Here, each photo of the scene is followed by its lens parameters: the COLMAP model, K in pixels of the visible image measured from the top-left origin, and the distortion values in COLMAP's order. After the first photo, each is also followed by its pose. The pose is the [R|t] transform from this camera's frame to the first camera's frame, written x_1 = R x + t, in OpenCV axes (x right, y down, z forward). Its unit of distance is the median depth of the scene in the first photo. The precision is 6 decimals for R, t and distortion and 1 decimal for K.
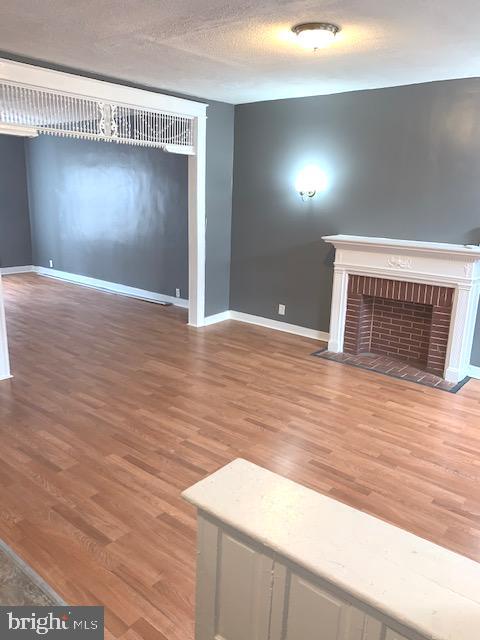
lens RADIAL K [[484.0, 0, 245.3], [0, 484.0, 319.1], [0, 0, 1]] dist [0.013114, -0.021939]
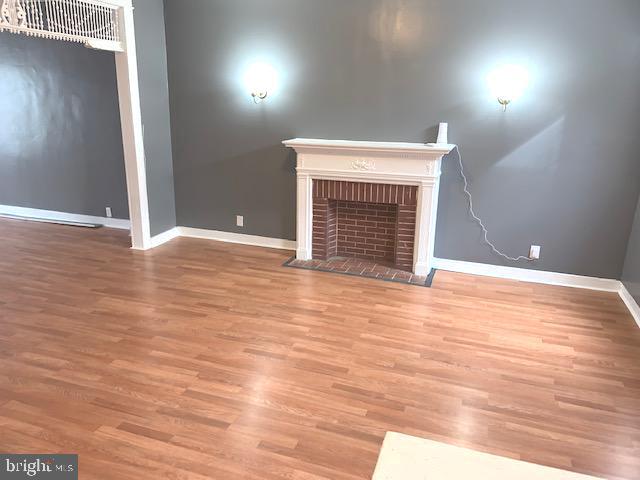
lens RADIAL K [[484.0, 0, 316.4], [0, 484.0, 238.5], [0, 0, 1]] dist [0.013114, -0.021939]
pose [[0.943429, -0.107273, 0.313741, -0.102312], [0.096032, 0.994065, 0.051114, -0.024848], [-0.317362, -0.018094, 0.948132, 0.084974]]
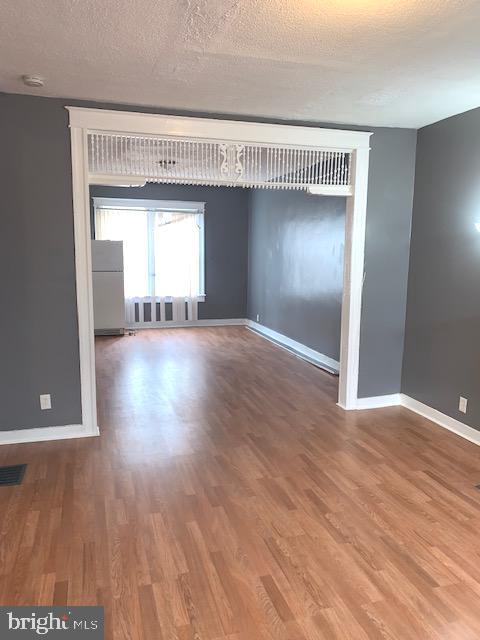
lens RADIAL K [[484.0, 0, 243.9], [0, 484.0, 319.4], [0, 0, 1]] dist [0.013114, -0.021939]
pose [[0.830261, 0.061350, -0.553988, 0.239685], [-0.124579, 0.989205, -0.077159, -0.060204], [0.543274, 0.133077, 0.828941, 0.310738]]
